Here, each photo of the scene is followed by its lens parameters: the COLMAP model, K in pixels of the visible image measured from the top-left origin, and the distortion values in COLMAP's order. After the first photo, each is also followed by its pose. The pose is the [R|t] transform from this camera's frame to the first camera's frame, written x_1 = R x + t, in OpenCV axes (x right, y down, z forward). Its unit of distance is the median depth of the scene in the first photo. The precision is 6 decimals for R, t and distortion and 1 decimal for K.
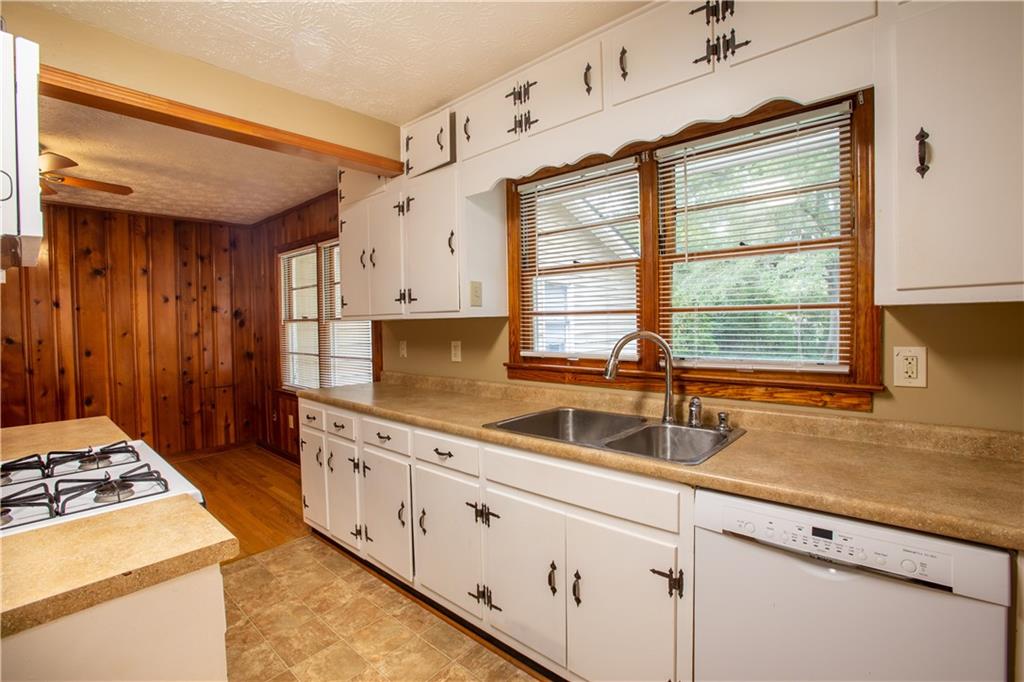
lens RADIAL K [[468.5, 0, 509.0], [0, 468.5, 339.0], [0, 0, 1]] dist [-0.073798, 0.027732]
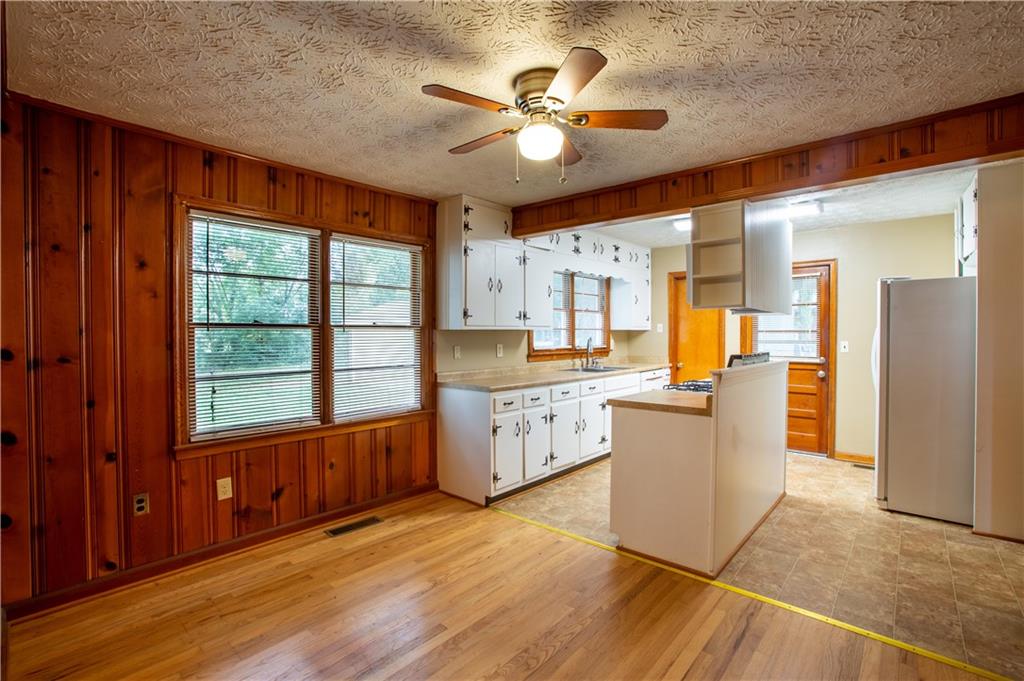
lens RADIAL K [[468.5, 0, 509.0], [0, 468.5, 338.5], [0, 0, 1]] dist [-0.073798, 0.027732]
pose [[0.002319, 0.002654, 0.999994, -1.212679], [0.038161, 0.999268, -0.002741, -0.005722], [-0.999269, 0.038167, 0.002216, 0.685557]]
